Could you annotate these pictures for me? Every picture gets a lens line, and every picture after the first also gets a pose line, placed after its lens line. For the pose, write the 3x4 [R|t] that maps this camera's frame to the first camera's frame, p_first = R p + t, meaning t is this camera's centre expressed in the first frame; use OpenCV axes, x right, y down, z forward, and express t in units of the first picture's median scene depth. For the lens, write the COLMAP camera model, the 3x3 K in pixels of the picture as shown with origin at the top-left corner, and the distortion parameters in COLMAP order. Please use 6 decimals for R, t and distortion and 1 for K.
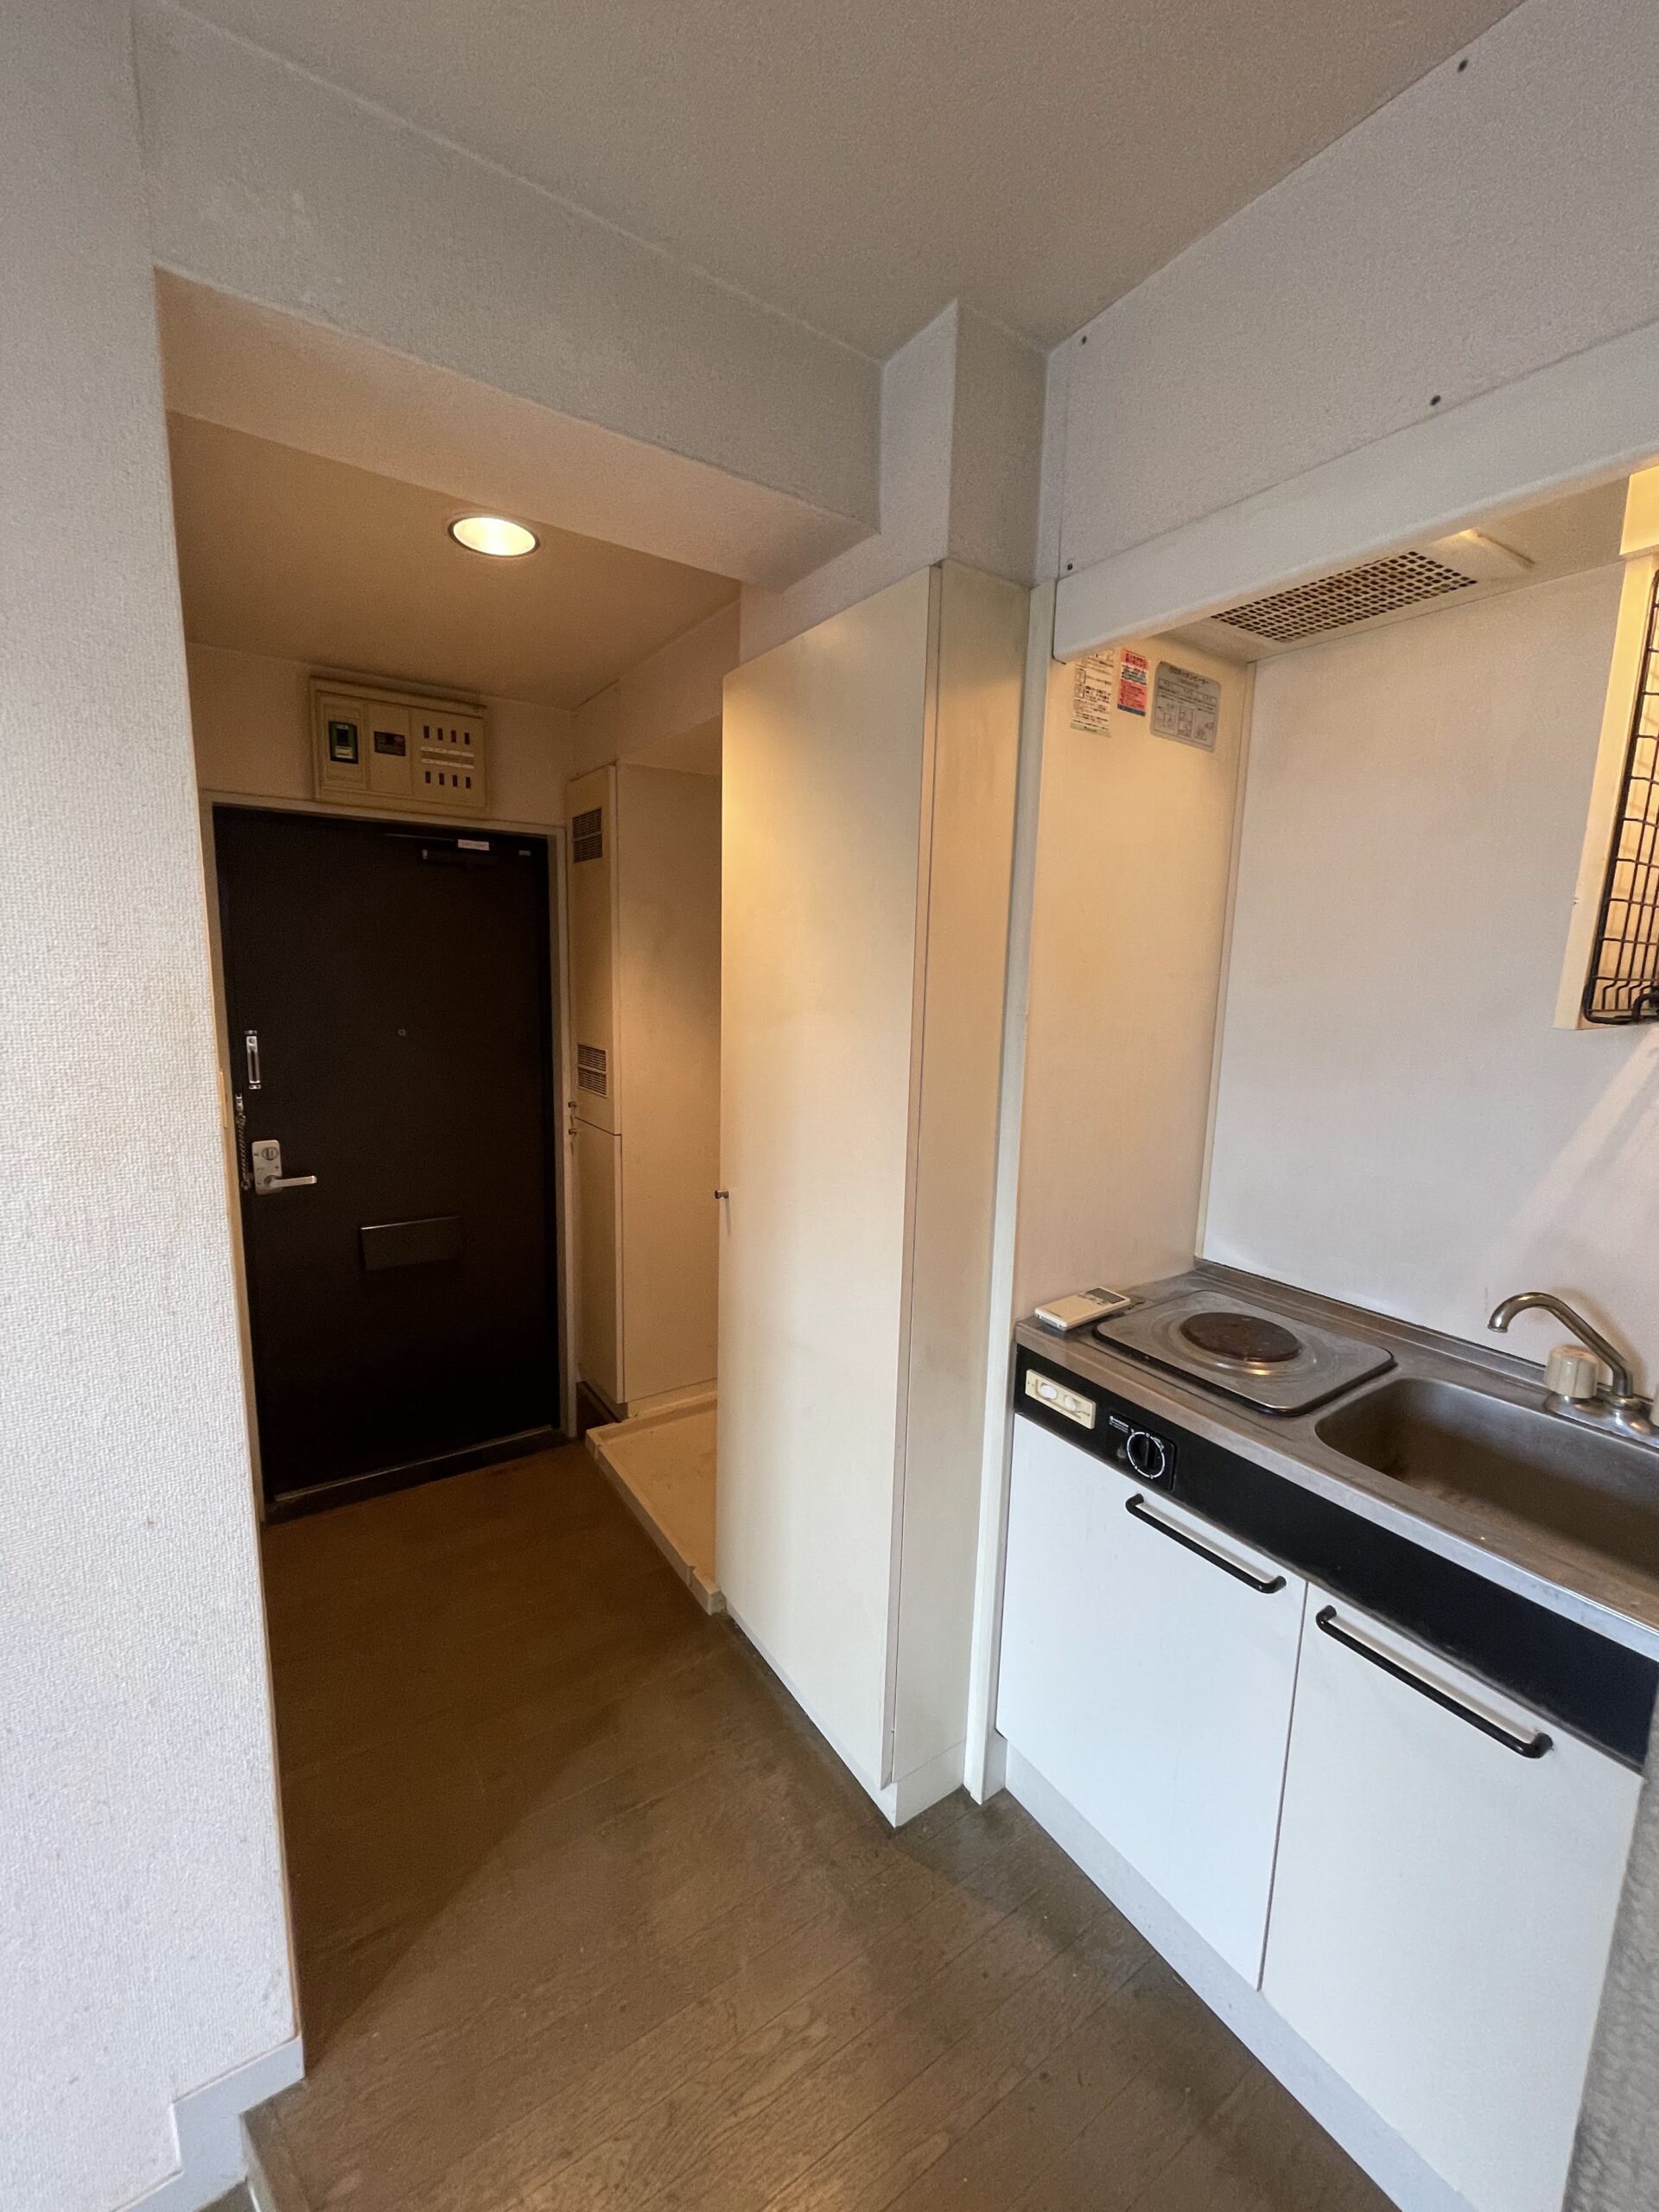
lens RADIAL K [[893.2, 0, 836.6], [0, 893.2, 1104.4], [0, 0, 1]] dist [-0.005031, -0.000577]
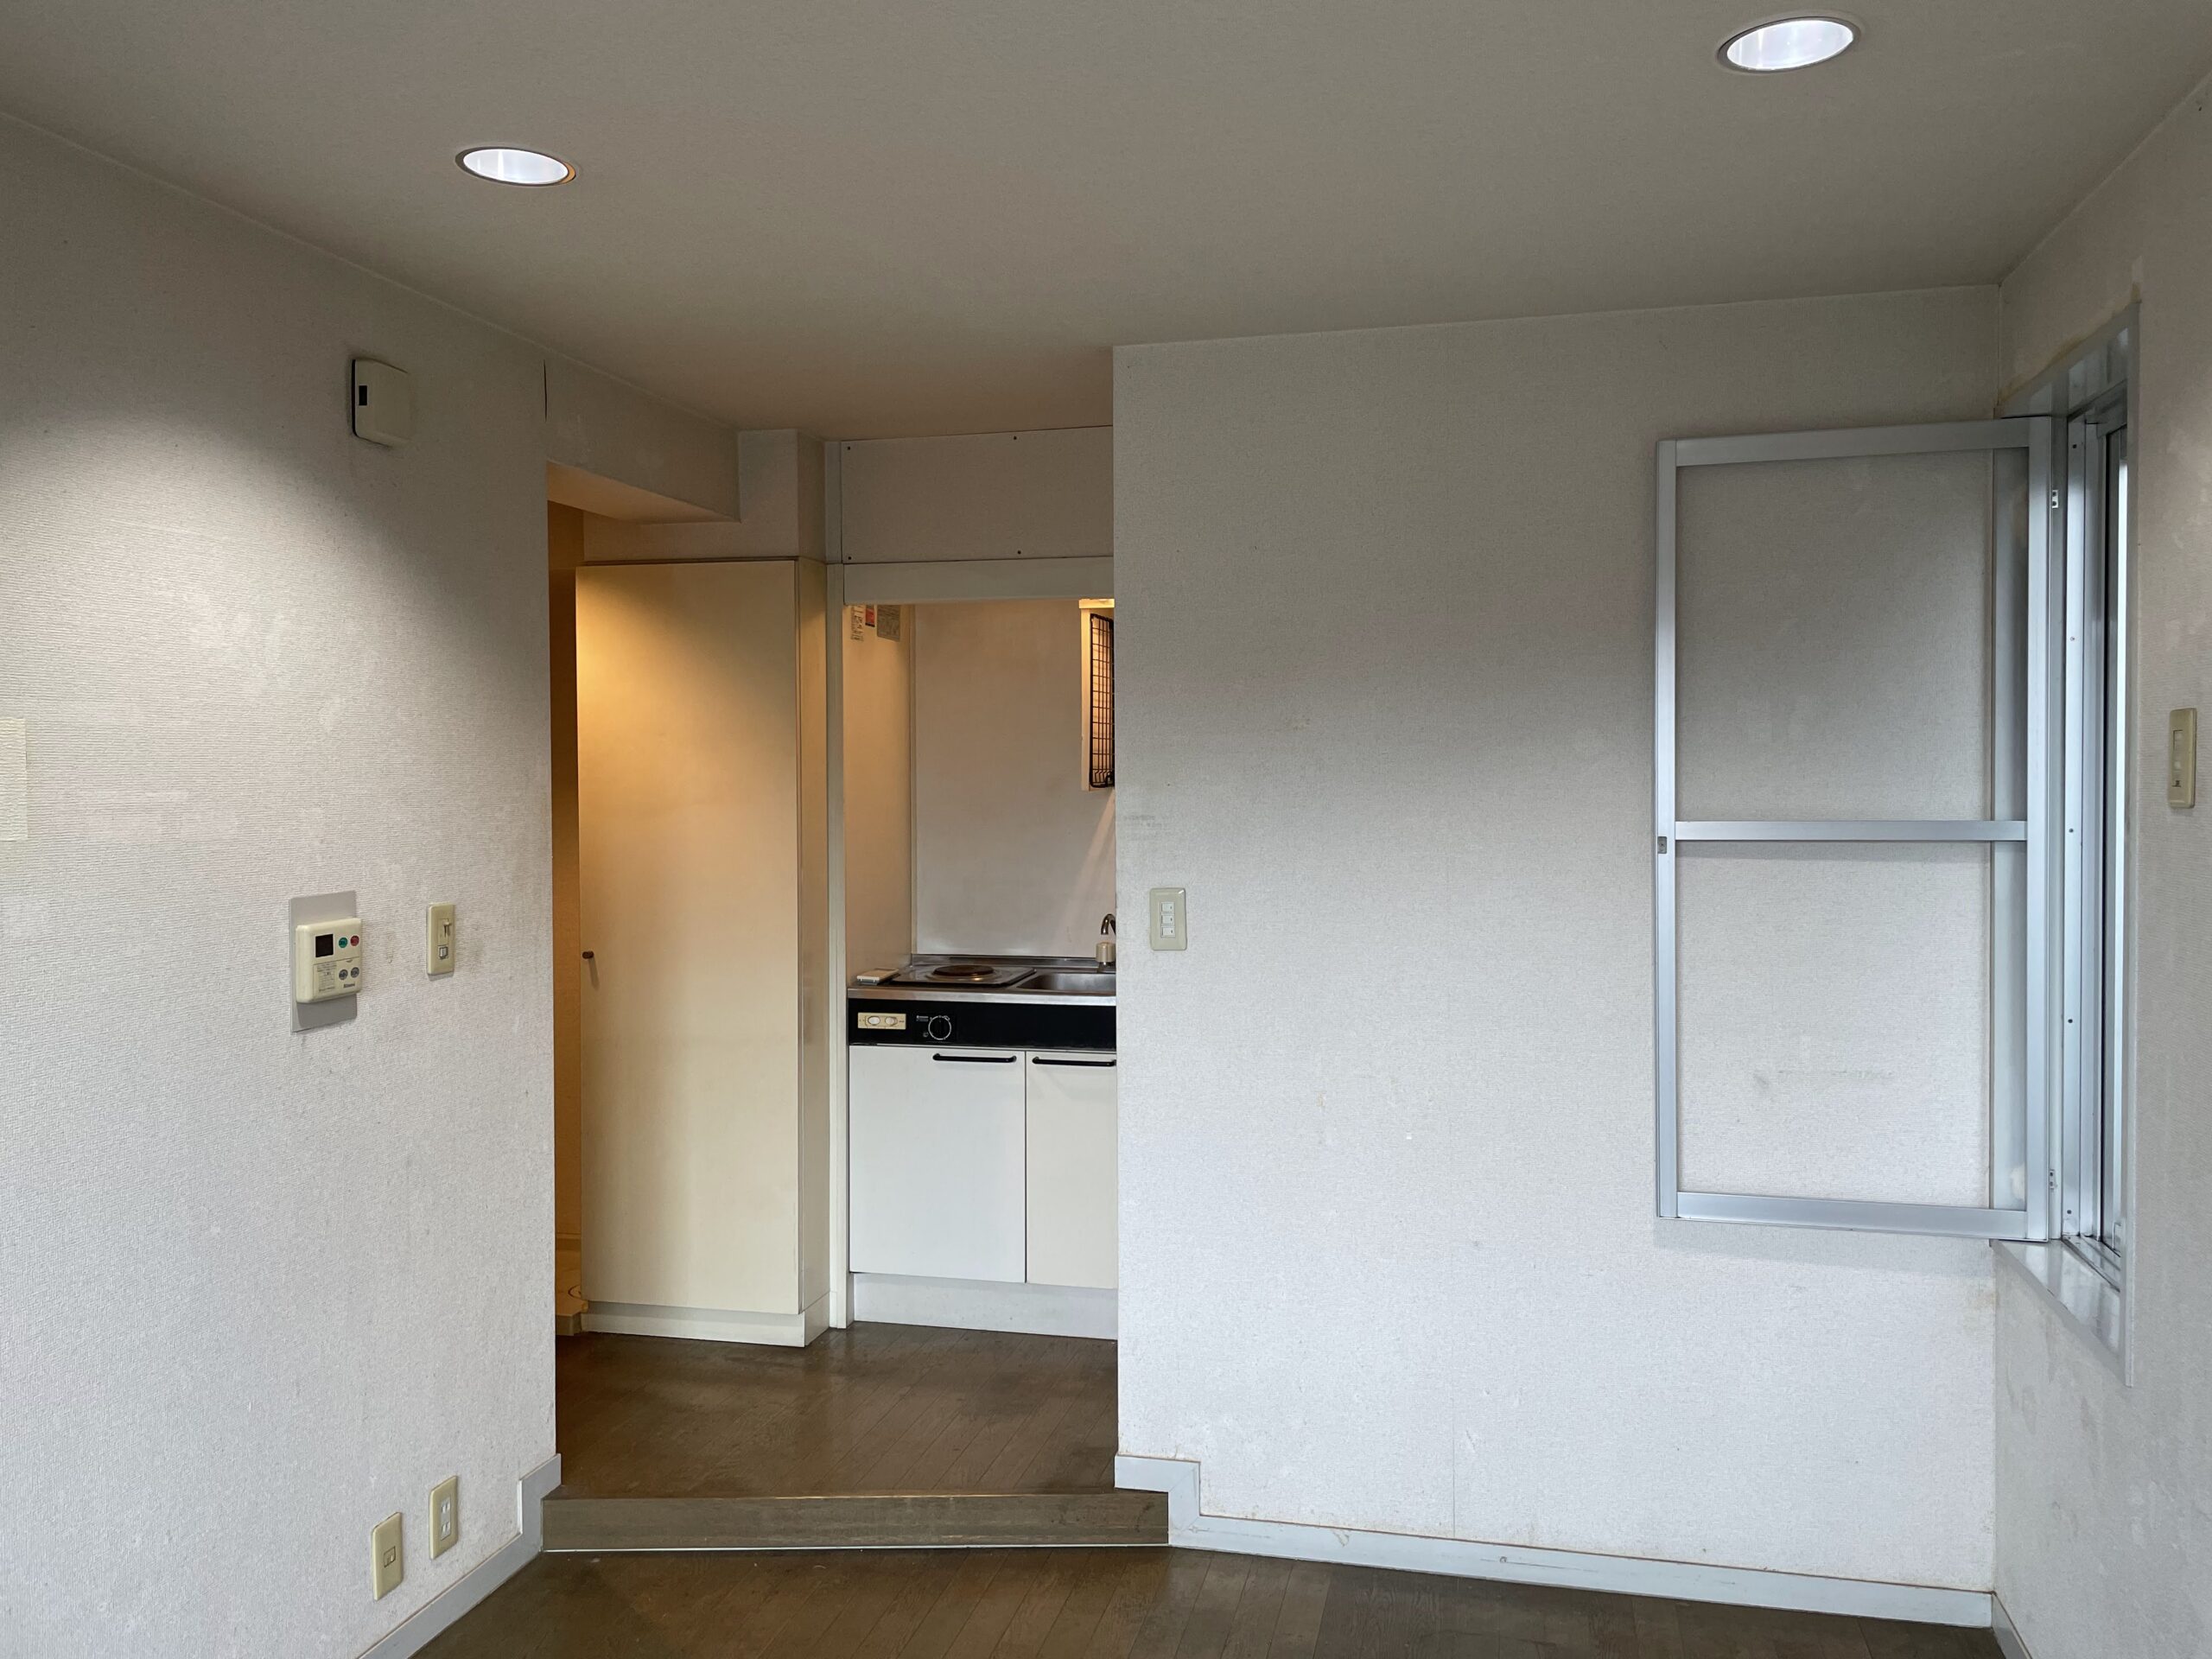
lens RADIAL K [[1659.4, 0, 1106.8], [0, 1659.4, 823.6], [0, 0, 1]] dist [0.035935, 0.001661]
pose [[0.744569, -0.049291, 0.665724, -1.569398], [0.125996, 0.989722, -0.067639, 0.232085], [-0.655547, 0.134241, 0.743127, -1.738988]]
